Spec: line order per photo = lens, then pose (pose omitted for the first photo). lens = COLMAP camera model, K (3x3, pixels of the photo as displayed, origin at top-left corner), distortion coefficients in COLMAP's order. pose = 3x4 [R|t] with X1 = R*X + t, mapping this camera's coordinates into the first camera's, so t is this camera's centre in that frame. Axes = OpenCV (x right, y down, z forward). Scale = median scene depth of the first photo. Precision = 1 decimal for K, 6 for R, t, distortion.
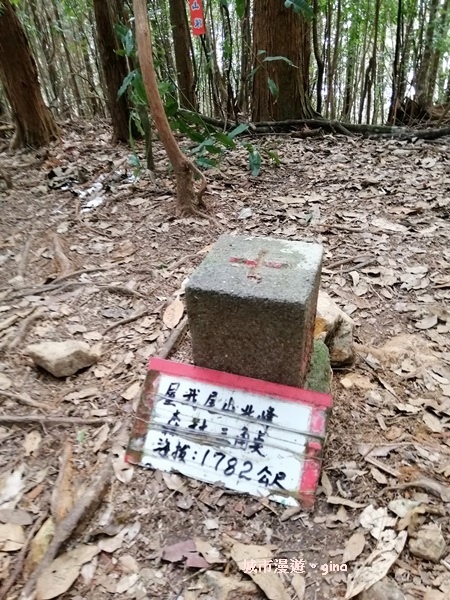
lens RADIAL K [[444.2, 0, 223.1], [0, 444.2, 300.3], [0, 0, 1]] dist [0.000214, -0.006572]
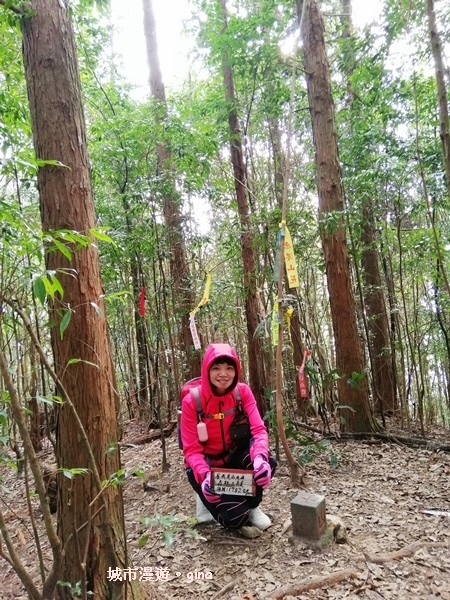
lens RADIAL K [[444.2, 0, 221.7], [0, 444.2, 299.2], [0, 0, 1]] dist [0.000214, -0.006572]
pose [[0.966095, -0.024877, -0.256984, 0.136555], [-0.123411, 0.829782, -0.544271, 0.241615], [0.226781, 0.557533, 0.798578, -1.180581]]
